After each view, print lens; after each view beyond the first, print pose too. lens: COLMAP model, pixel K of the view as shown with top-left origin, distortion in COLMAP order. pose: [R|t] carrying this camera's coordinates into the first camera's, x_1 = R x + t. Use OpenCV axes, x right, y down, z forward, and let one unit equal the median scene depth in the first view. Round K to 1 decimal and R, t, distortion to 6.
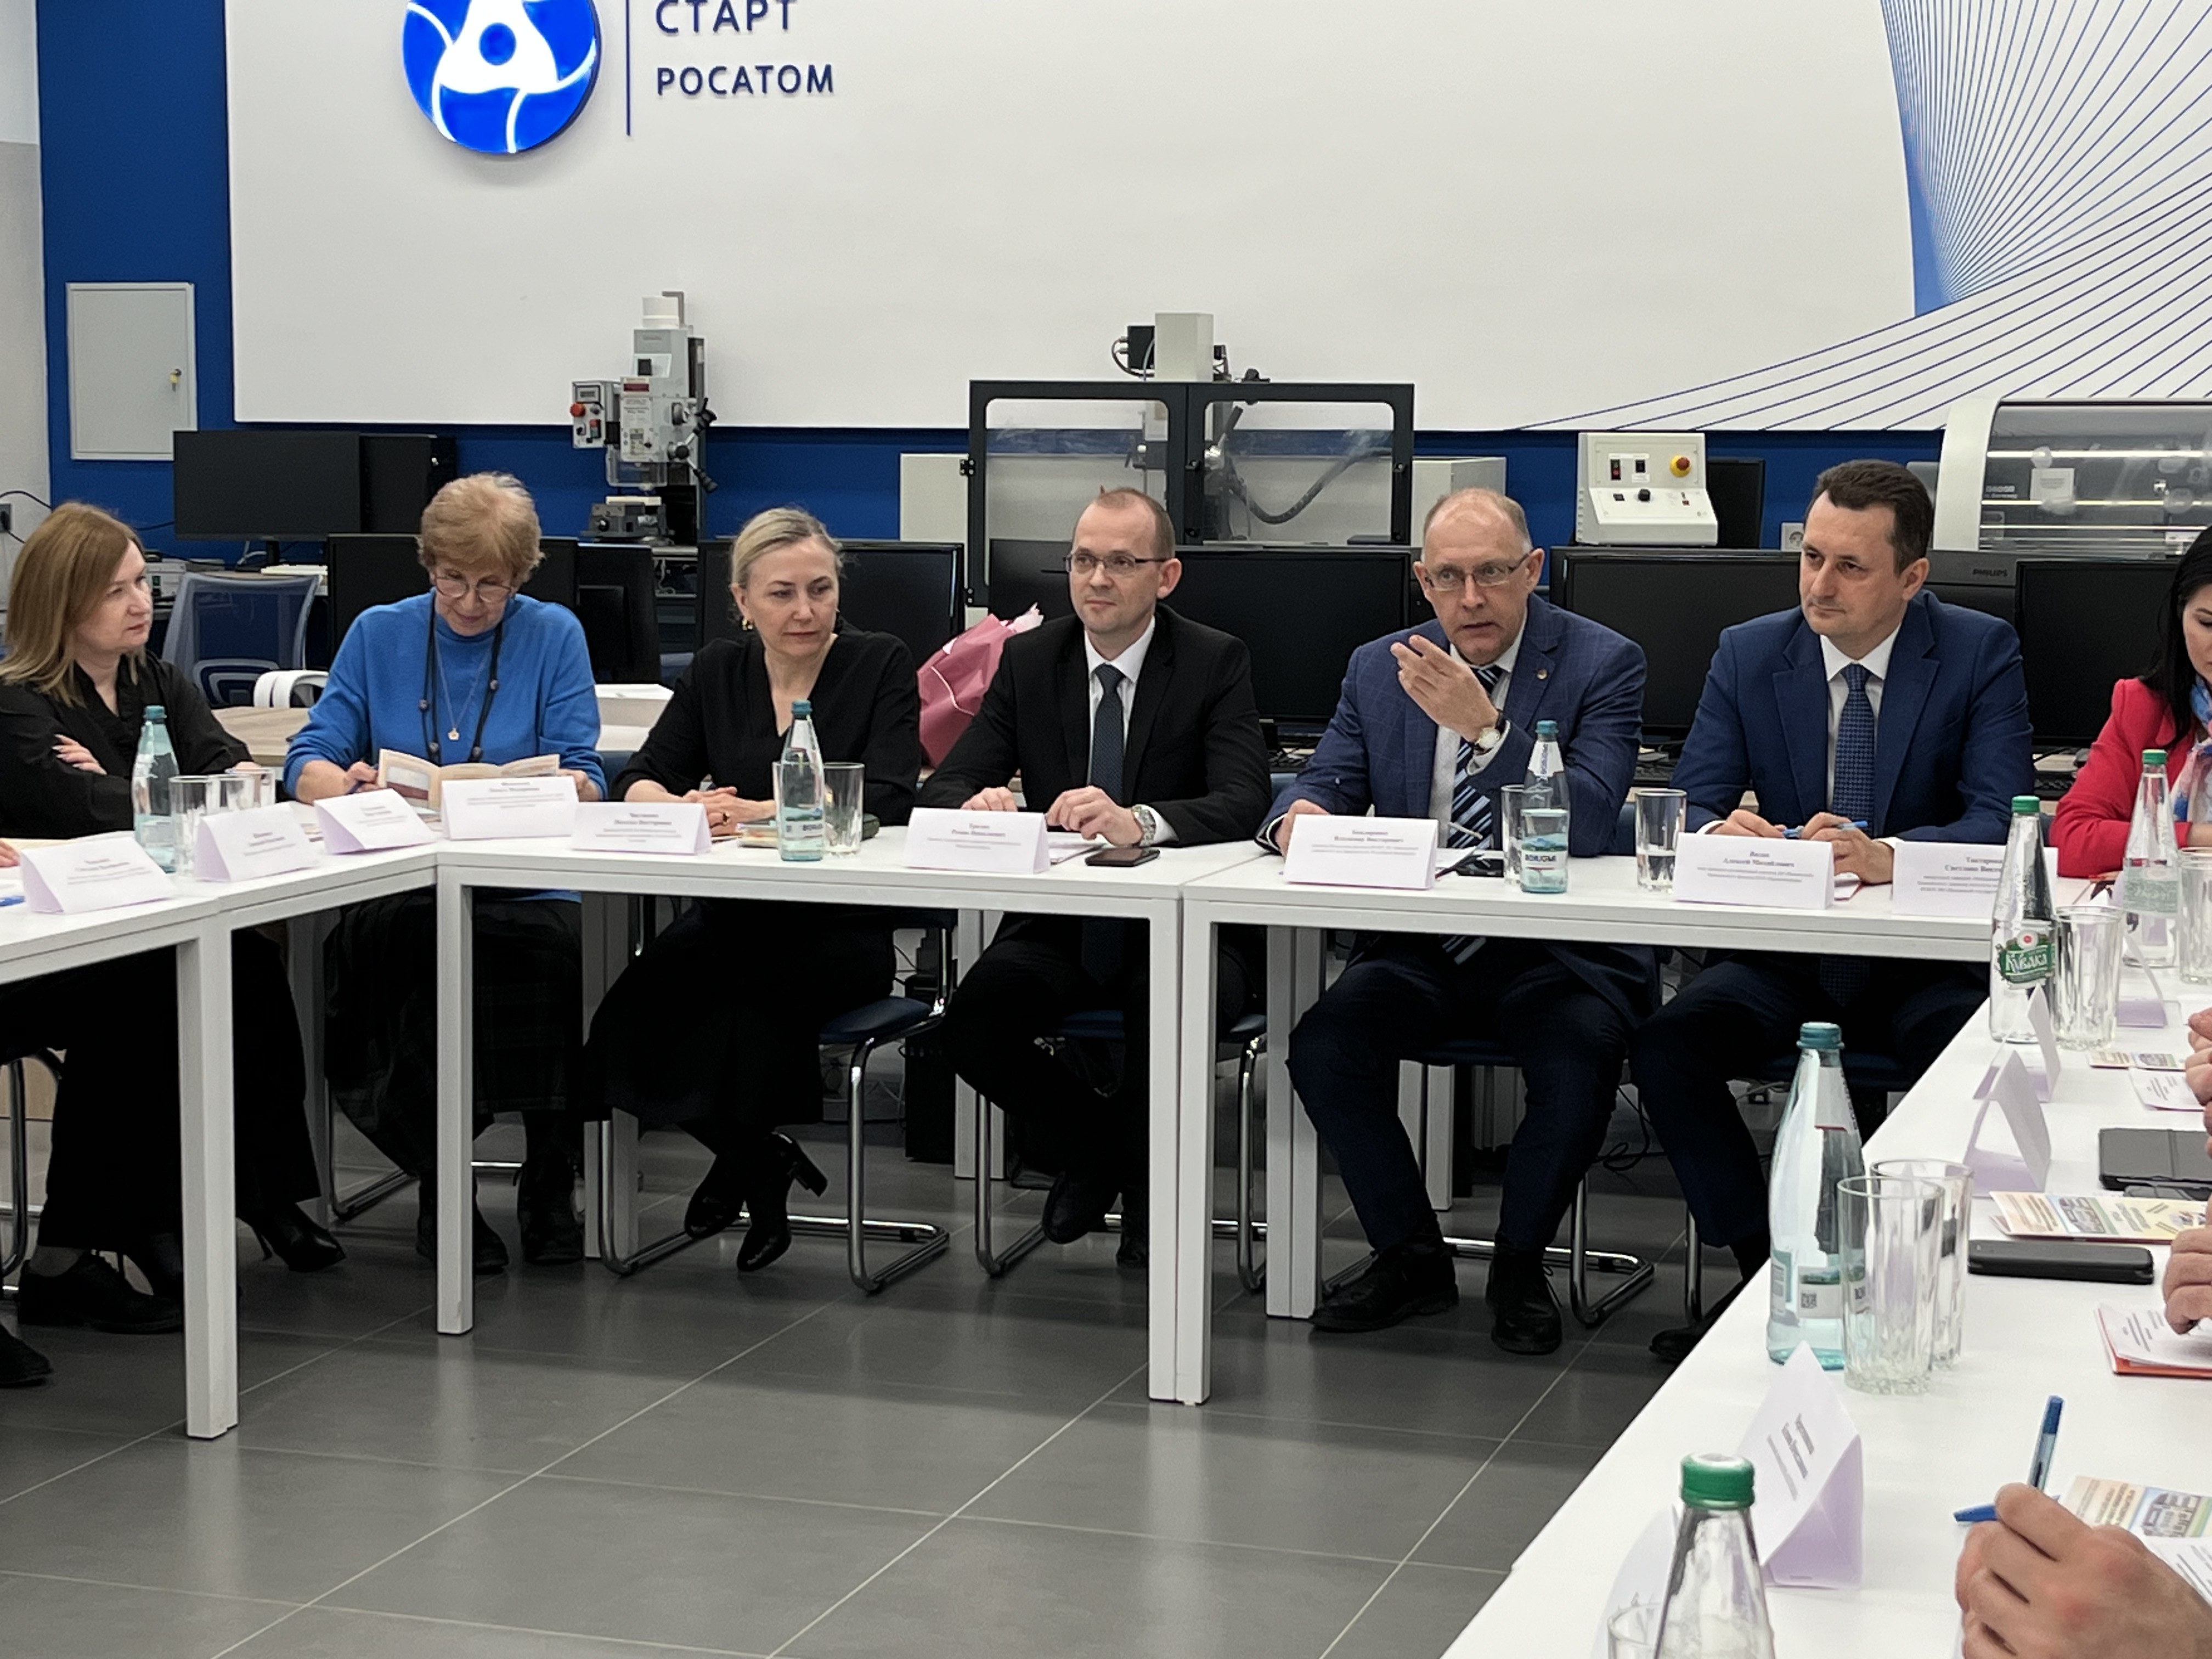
lens RADIAL K [[3824.6, 0, 1101.8], [0, 3824.6, 836.9], [0, 0, 1]] dist [0.019250, 0.000000]
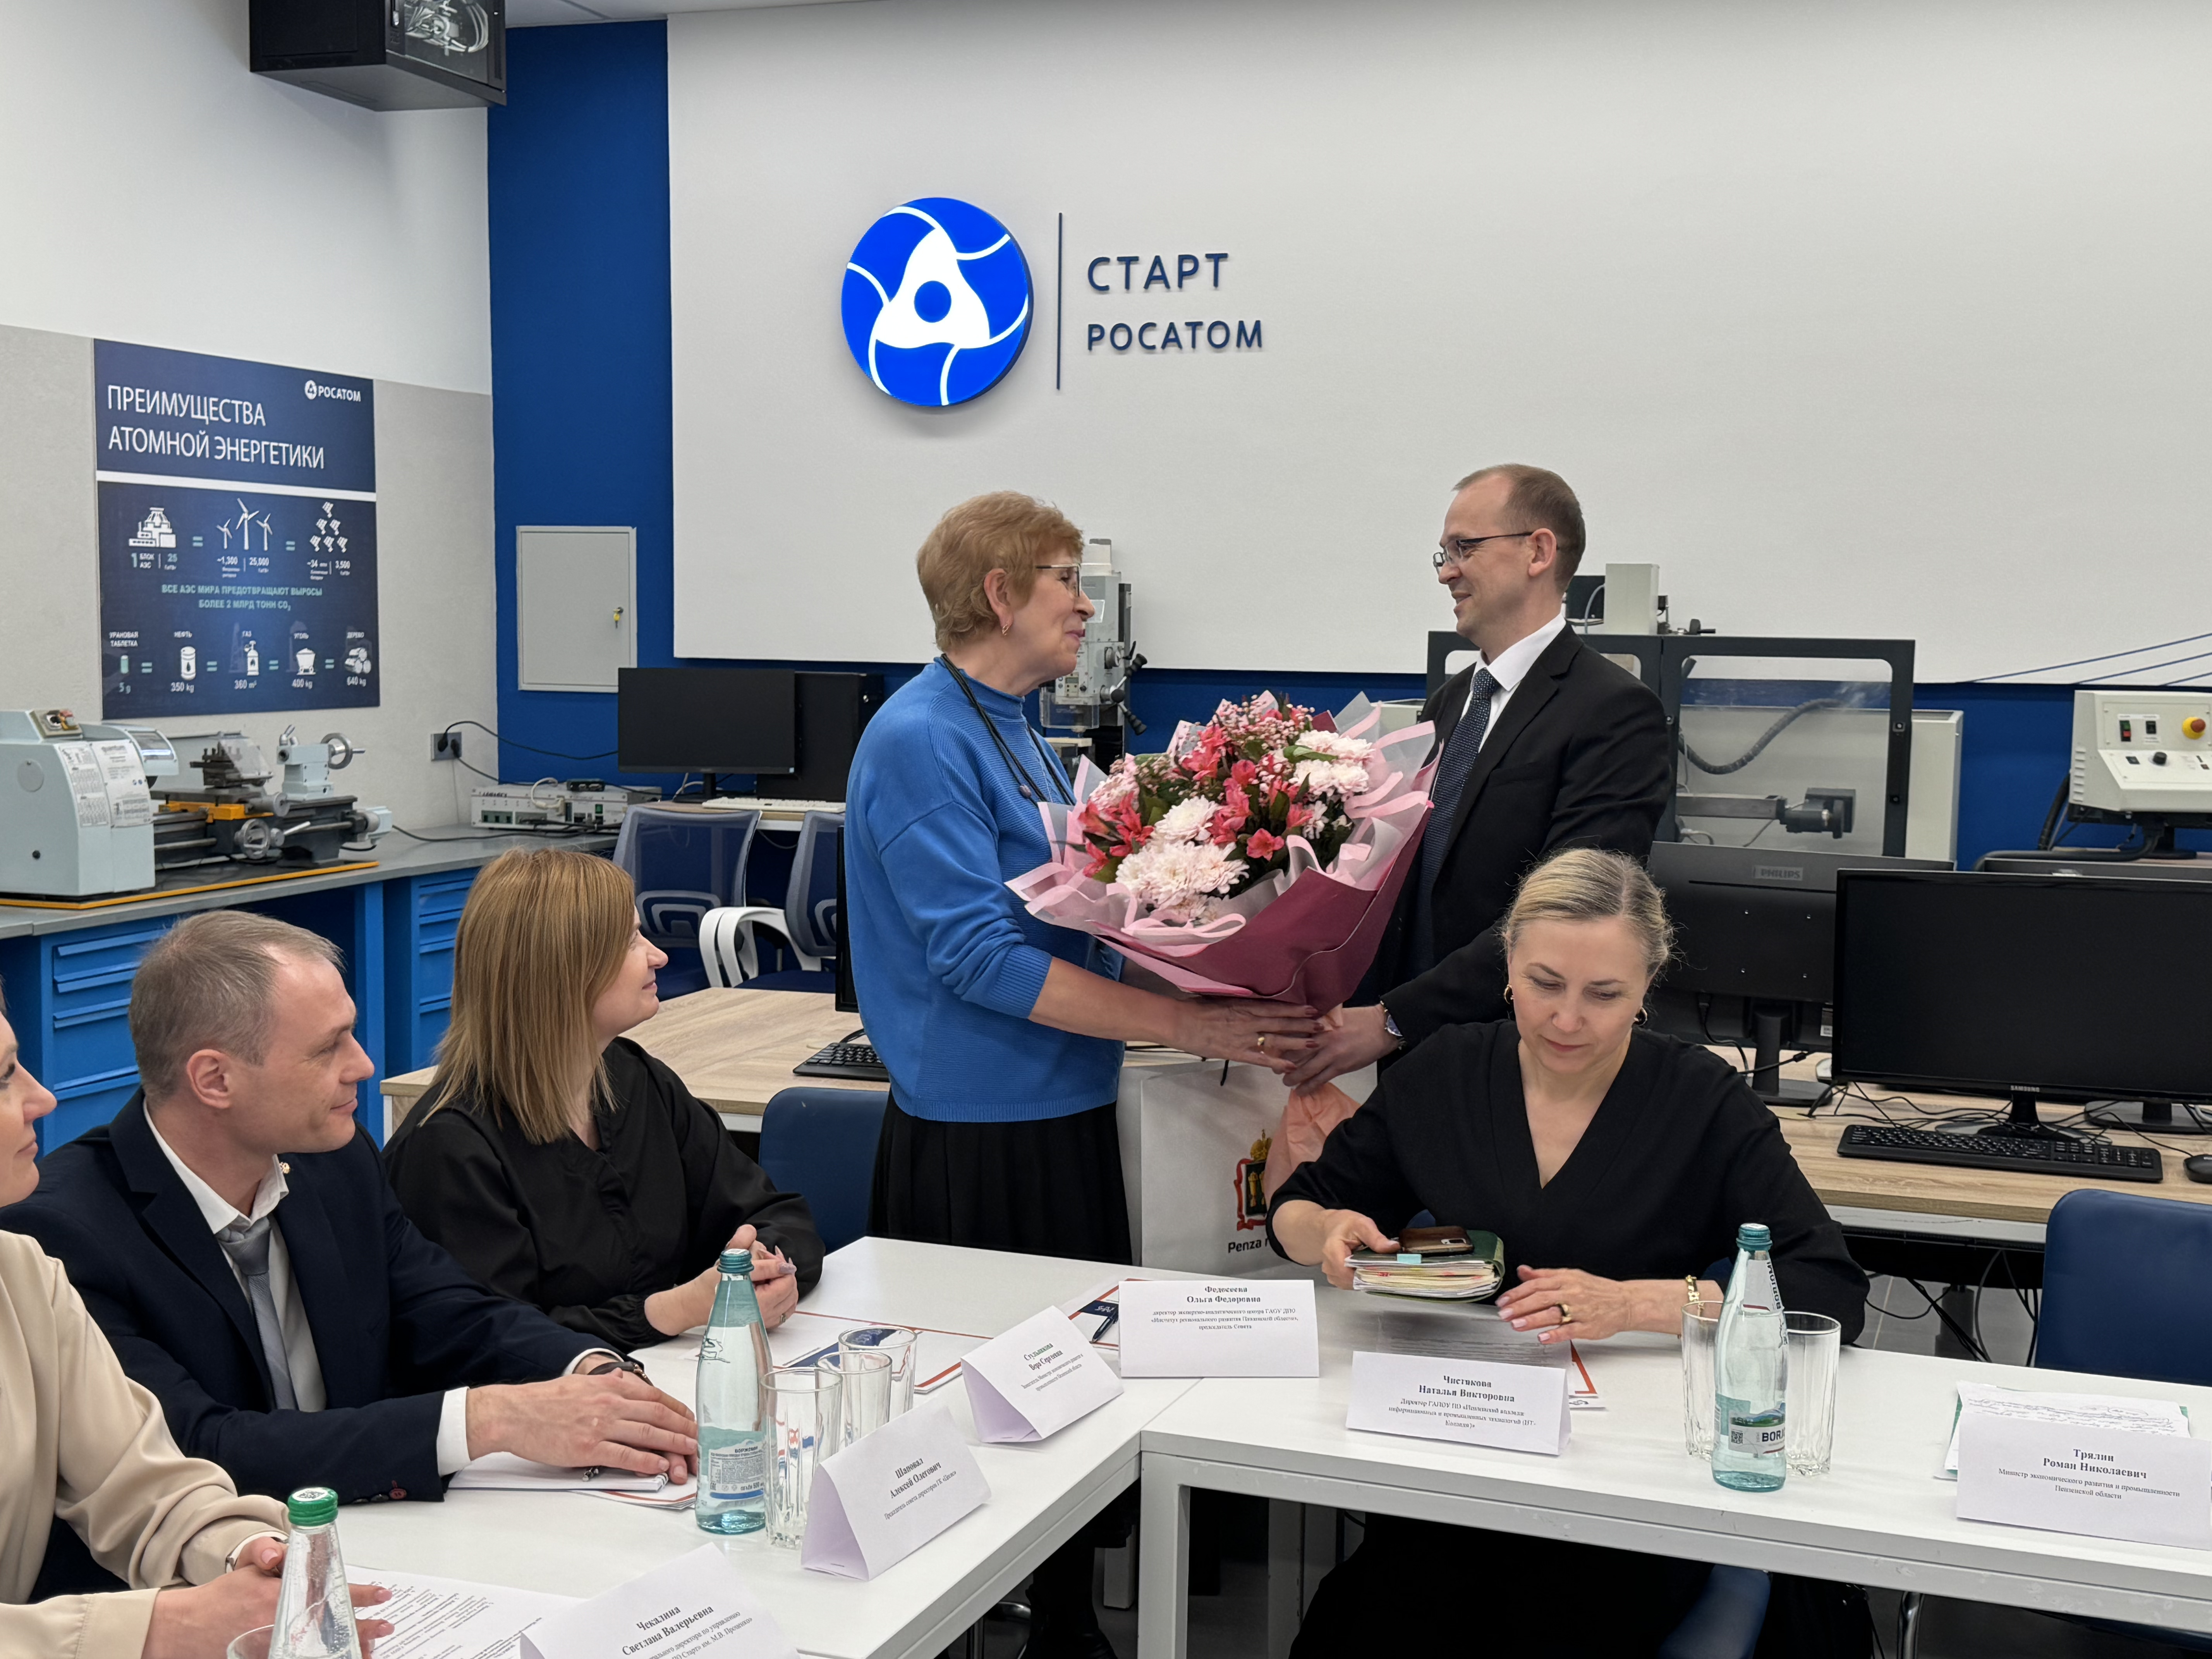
lens RADIAL K [[2617.7, 0, 1121.7], [0, 2617.7, 824.0], [0, 0, 1]] dist [0.068171, 0.000000]
pose [[0.999632, 0.009152, -0.025538, -0.092892], [-0.009885, 0.999539, -0.028707, -0.047593], [0.025263, 0.028949, 0.999262, 0.309783]]
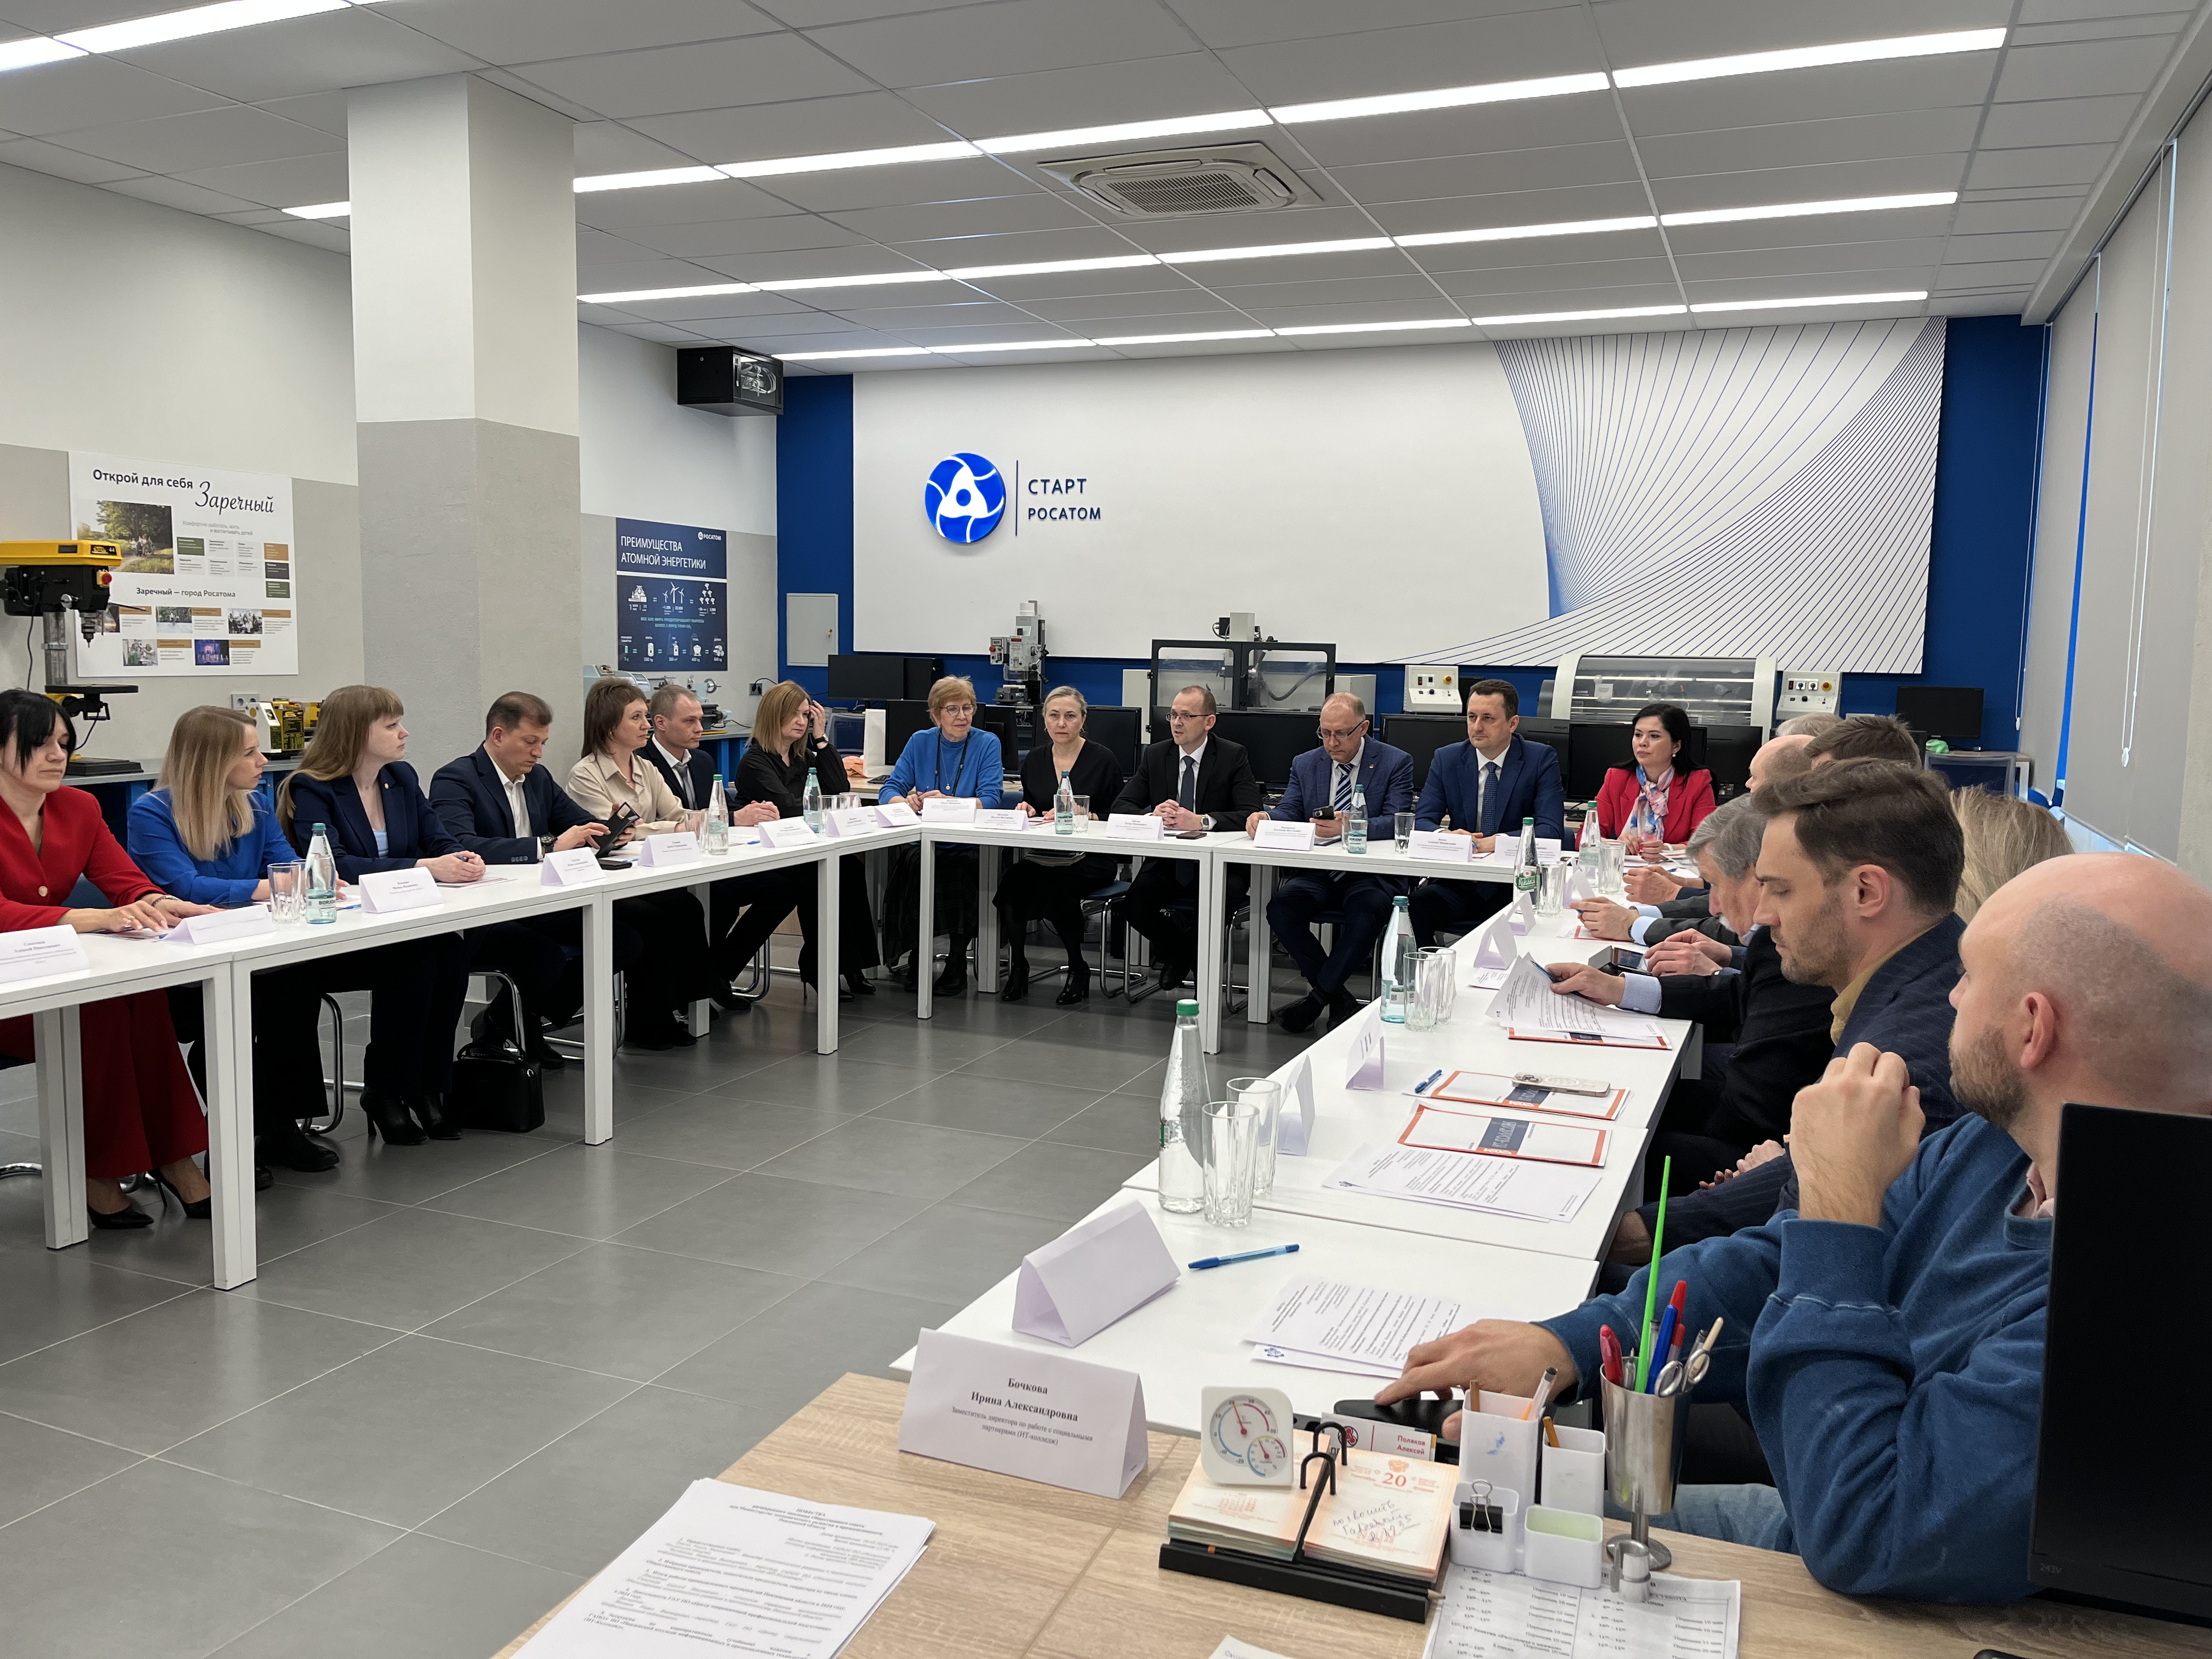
lens RADIAL K [[1671.4, 0, 1114.6], [0, 1671.4, 818.4], [0, 0, 1]] dist [0.005964, 0.000377]
pose [[0.997366, 0.022090, -0.069084, 0.016527], [-0.022610, 0.999722, -0.006756, 0.001405], [0.068915, 0.008300, 0.997588, -0.052523]]
